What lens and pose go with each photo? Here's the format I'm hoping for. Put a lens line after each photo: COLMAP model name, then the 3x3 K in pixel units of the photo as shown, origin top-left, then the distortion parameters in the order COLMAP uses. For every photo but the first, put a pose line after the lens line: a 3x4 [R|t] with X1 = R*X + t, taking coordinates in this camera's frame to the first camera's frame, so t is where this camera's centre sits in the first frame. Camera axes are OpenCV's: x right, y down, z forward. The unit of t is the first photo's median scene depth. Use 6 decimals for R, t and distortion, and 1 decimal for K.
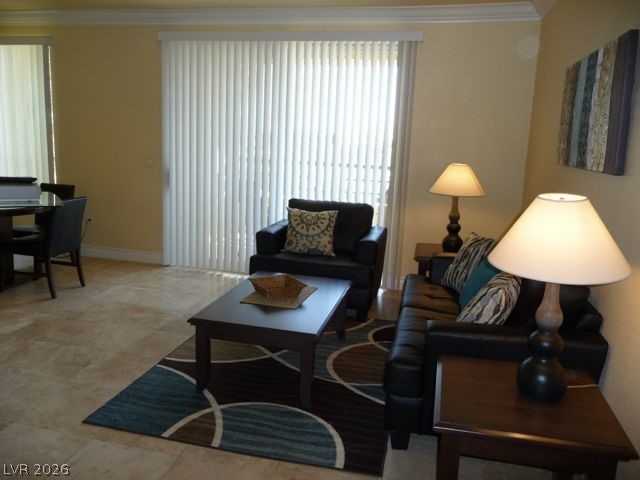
lens RADIAL K [[531.2, 0, 320.0], [0, 531.2, 240.0], [0, 0, 1]] dist [-0.009742, 0.003274]
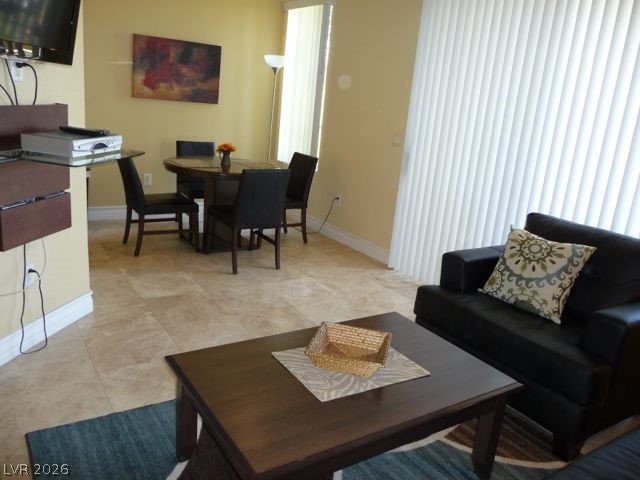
lens RADIAL K [[531.2, 0, 320.0], [0, 531.2, 240.0], [0, 0, 1]] dist [-0.009742, 0.003274]
pose [[0.722713, 0.205569, -0.659870, 0.199356], [-0.192702, 0.976816, 0.093253, -0.061331], [0.663741, 0.059763, 0.745571, 0.399355]]
